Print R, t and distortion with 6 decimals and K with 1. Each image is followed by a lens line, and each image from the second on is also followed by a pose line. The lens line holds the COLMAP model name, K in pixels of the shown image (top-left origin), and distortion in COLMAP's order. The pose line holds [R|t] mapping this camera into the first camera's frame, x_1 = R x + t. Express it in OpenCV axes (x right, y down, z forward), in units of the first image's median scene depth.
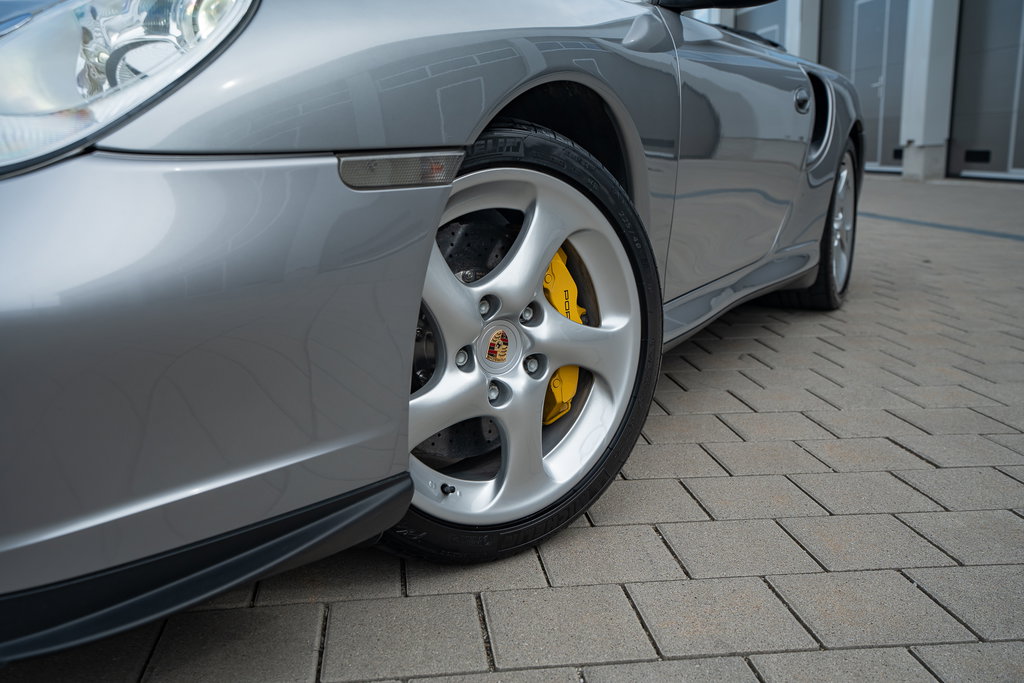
lens RADIAL K [[976.8, 0, 515.6], [0, 976.8, 342.7], [0, 0, 1]] dist [0.069479, 0.000000]
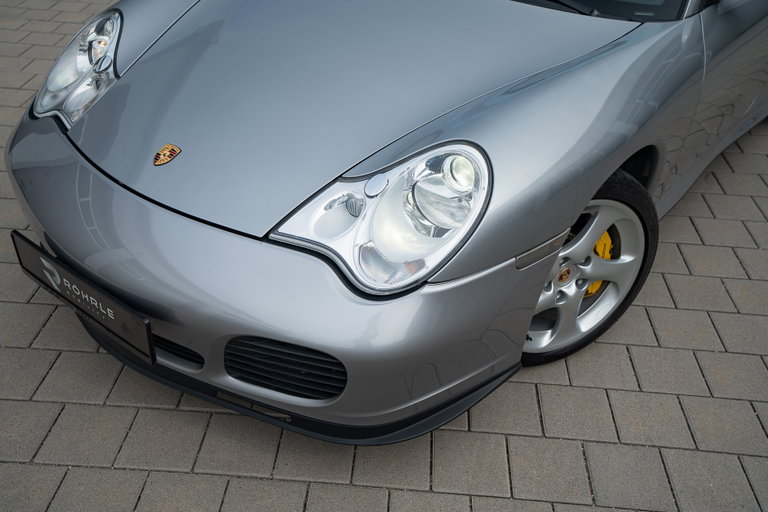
lens RADIAL K [[732.6, 0, 383.9], [0, 732.6, 252.7], [0, 0, 1]] dist [0.069479, 0.000000]
pose [[0.979562, 0.142666, -0.141793, -0.171720], [-0.077823, 0.918844, 0.386871, -0.587687], [0.185479, -0.367929, 0.911167, -0.412175]]
